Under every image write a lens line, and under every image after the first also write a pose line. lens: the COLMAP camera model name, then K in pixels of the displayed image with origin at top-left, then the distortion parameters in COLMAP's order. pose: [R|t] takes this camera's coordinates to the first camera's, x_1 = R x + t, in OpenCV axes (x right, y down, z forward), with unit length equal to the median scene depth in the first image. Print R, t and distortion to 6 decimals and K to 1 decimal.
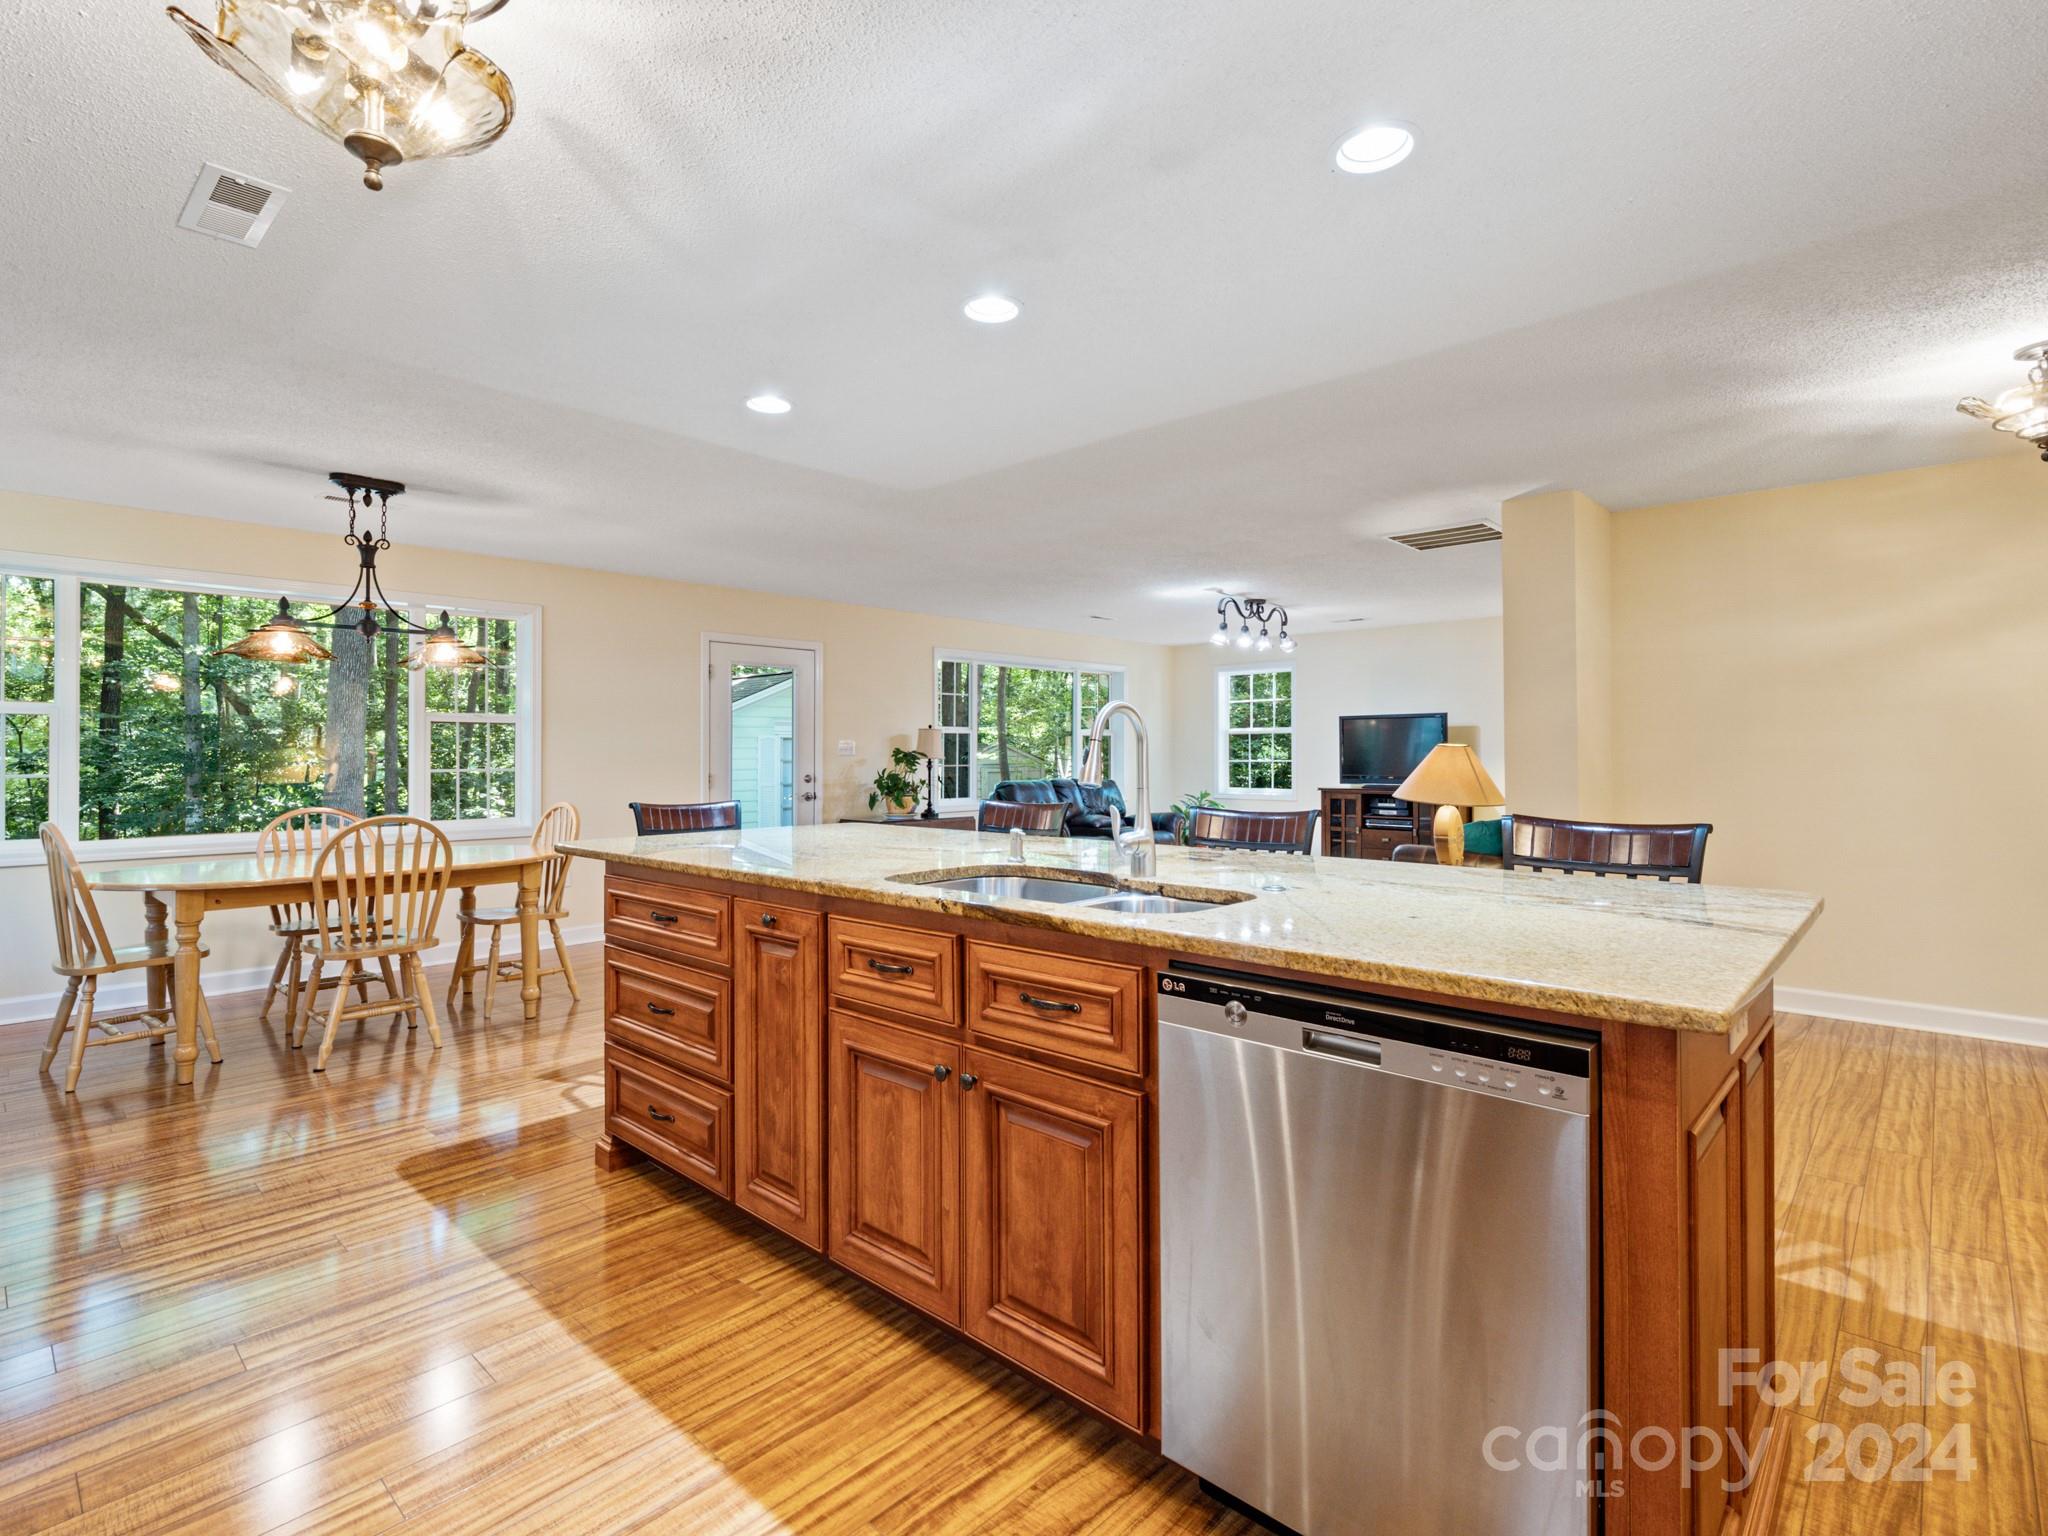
lens RADIAL K [[1001.5, 0, 1001.6], [0, 1001.5, 750.2], [0, 0, 1]] dist [0.001600, -0.000777]
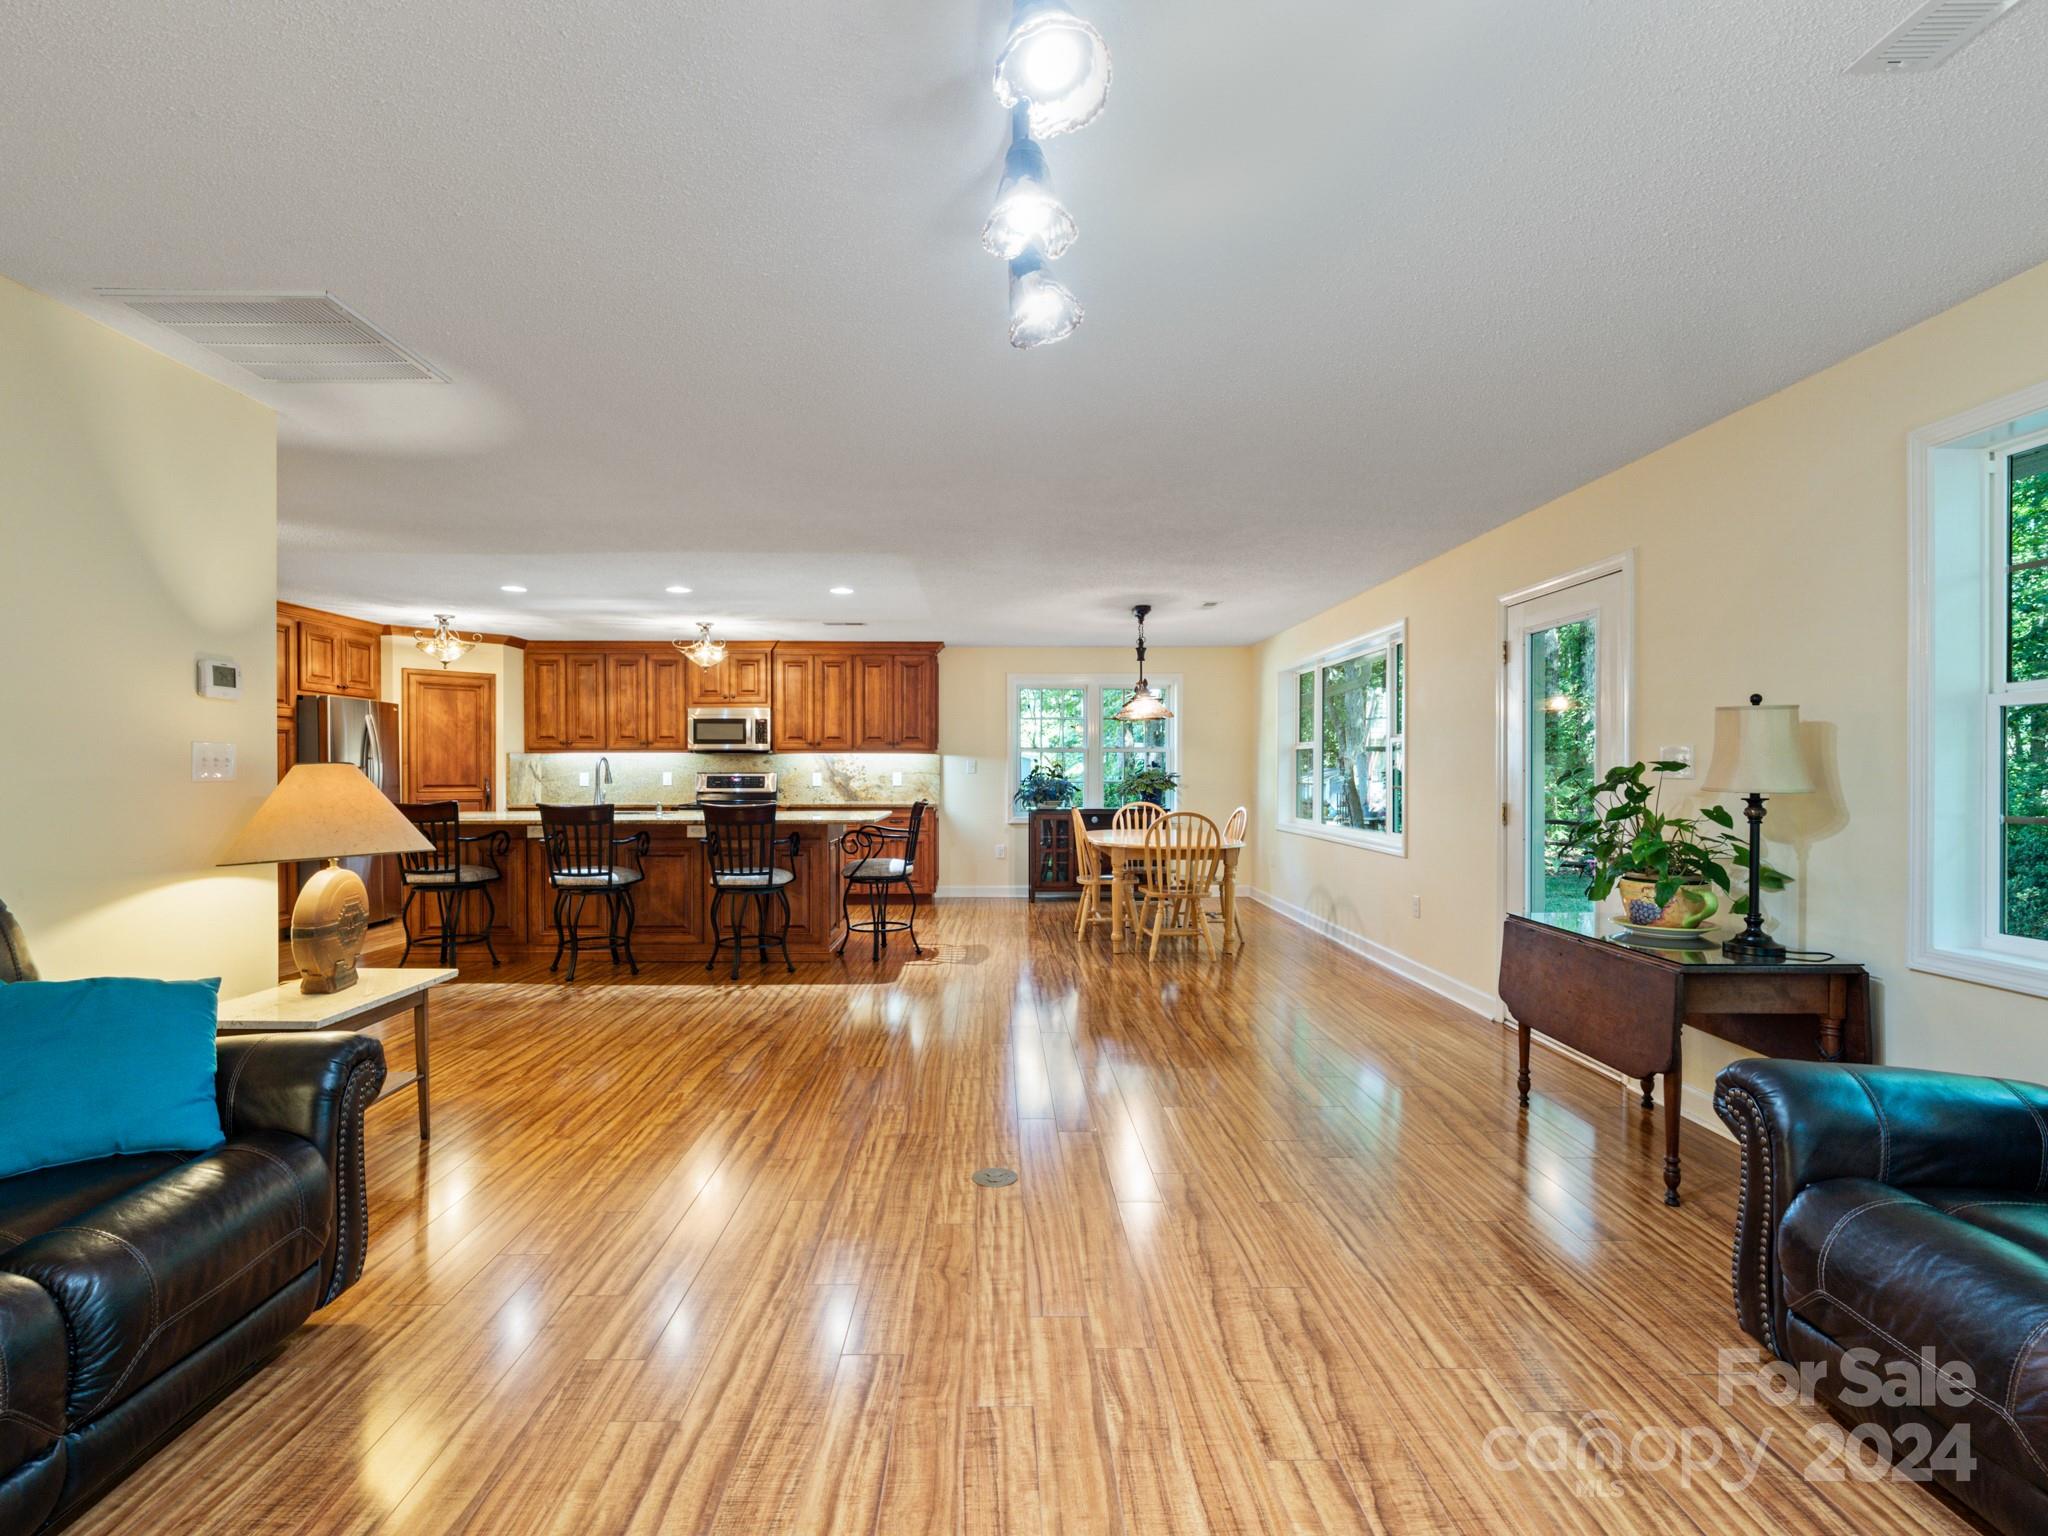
lens RADIAL K [[1001.5, 0, 1004.5], [0, 1001.5, 776.9], [0, 0, 1]] dist [0.001600, -0.000777]
pose [[-0.717183, 0.007791, -0.696841, 0.389966], [0.005005, 0.999969, 0.006029, 0.000422], [0.696866, 0.000836, -0.717200, 1.147805]]
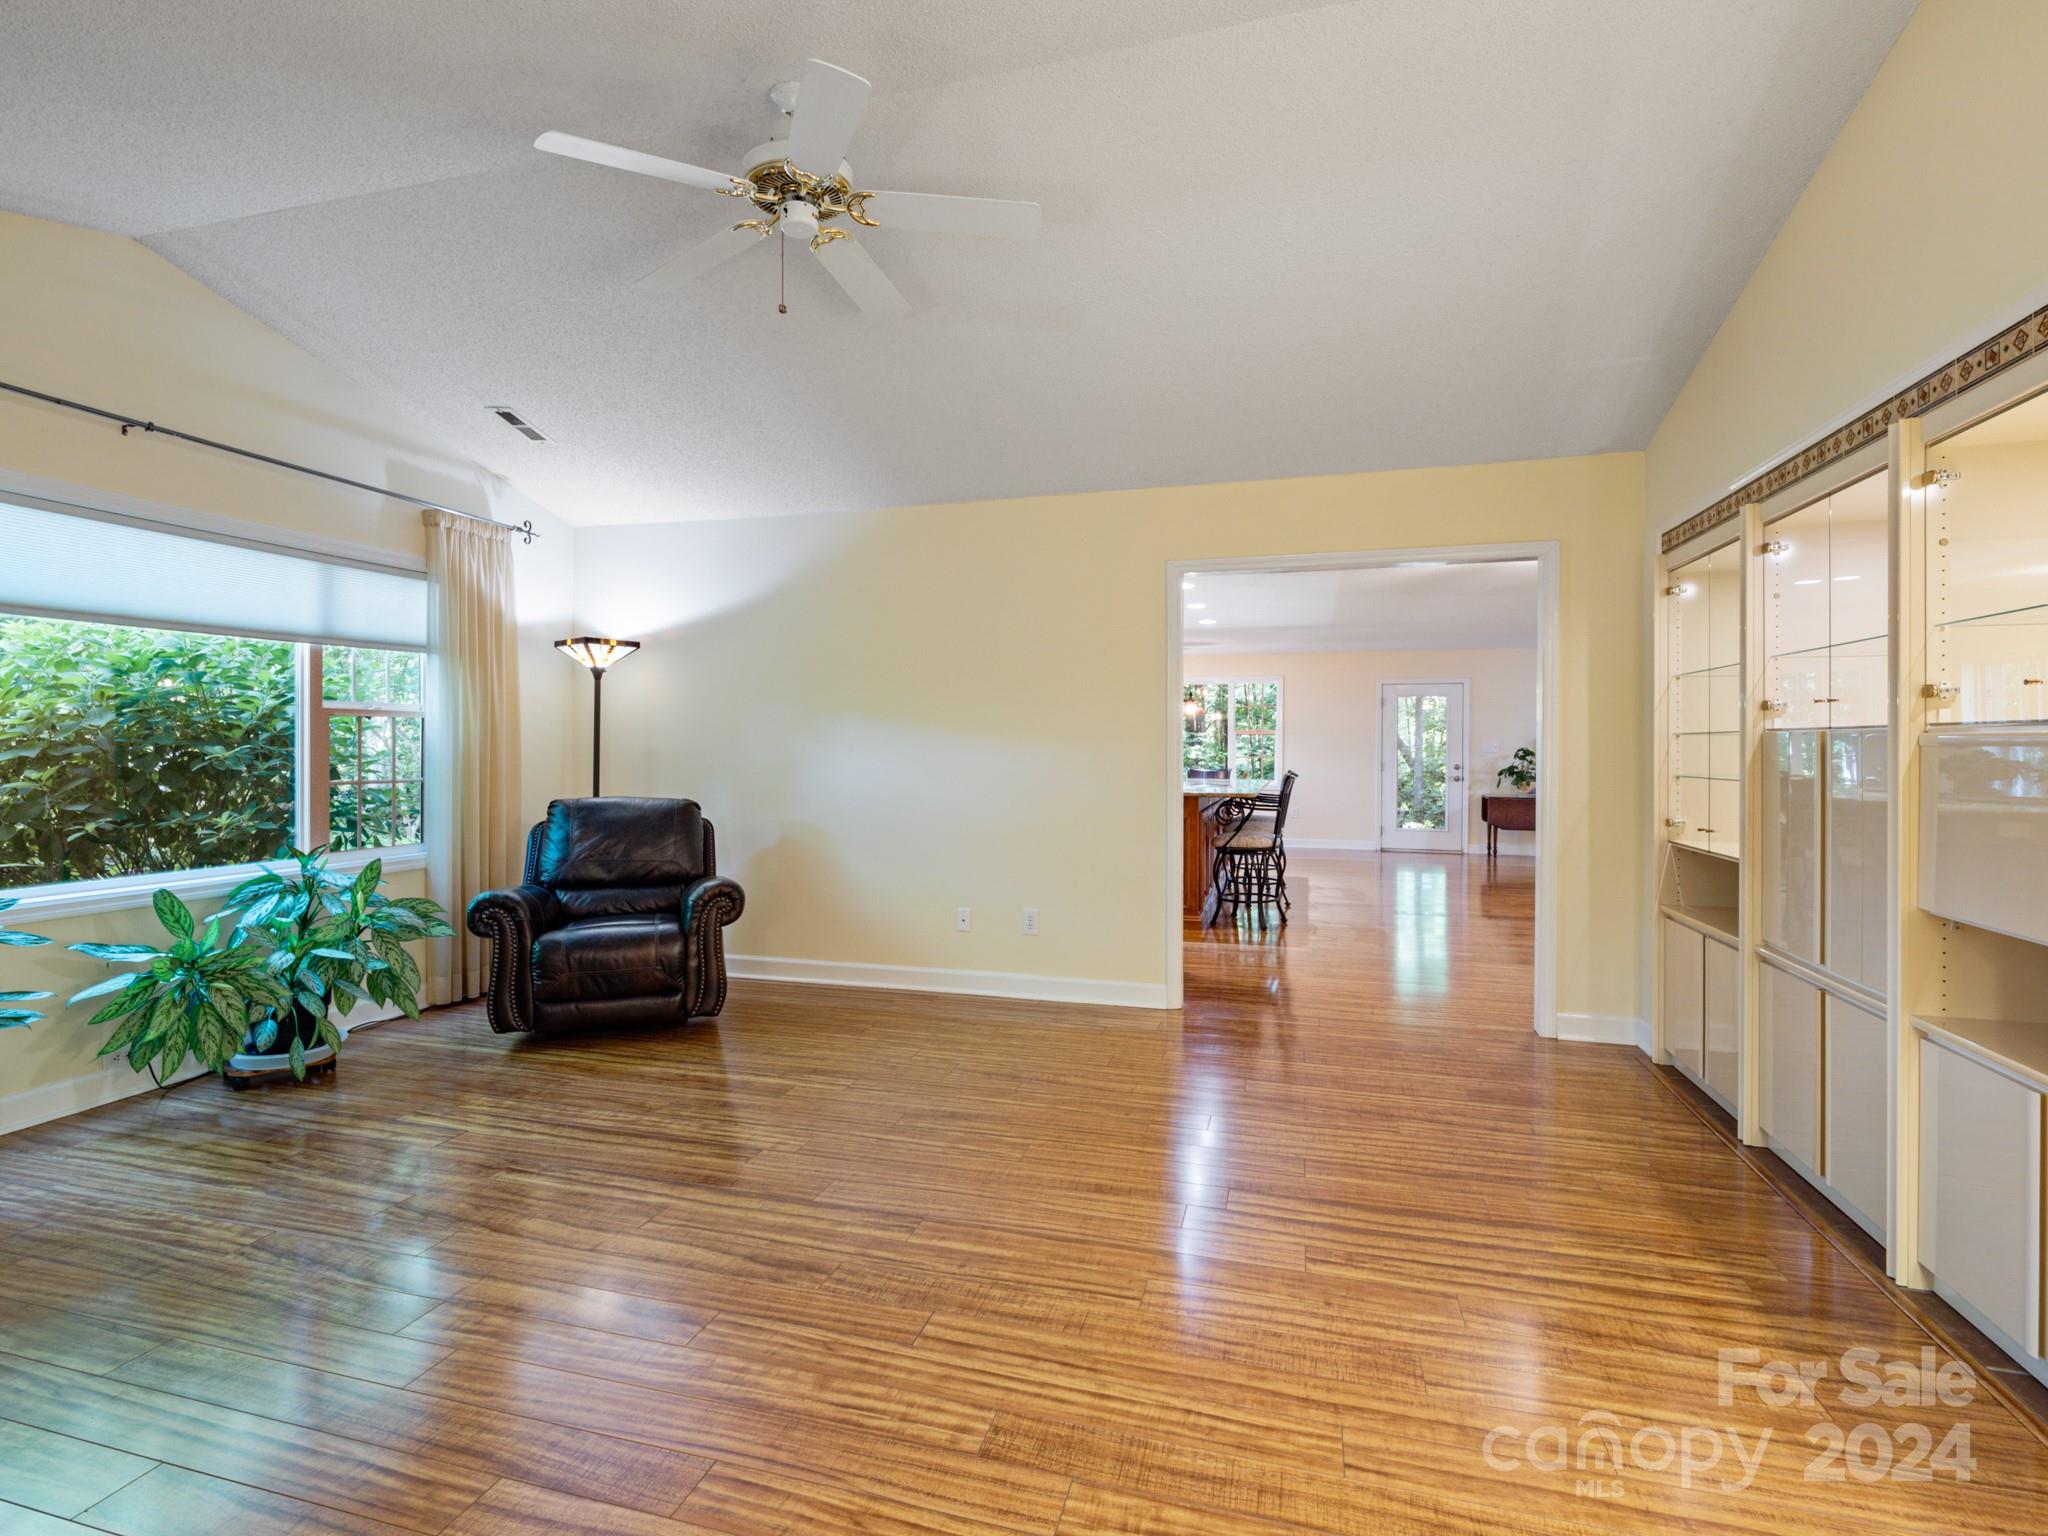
lens RADIAL K [[1001.5, 0, 998.0], [0, 1001.5, 751.5], [0, 0, 1]] dist [0.001600, -0.000777]
pose [[0.442625, 0.010723, -0.896643, 0.868630], [-0.005754, 0.999942, 0.009118, -0.005550], [0.896688, 0.001123, 0.442661, -0.314446]]
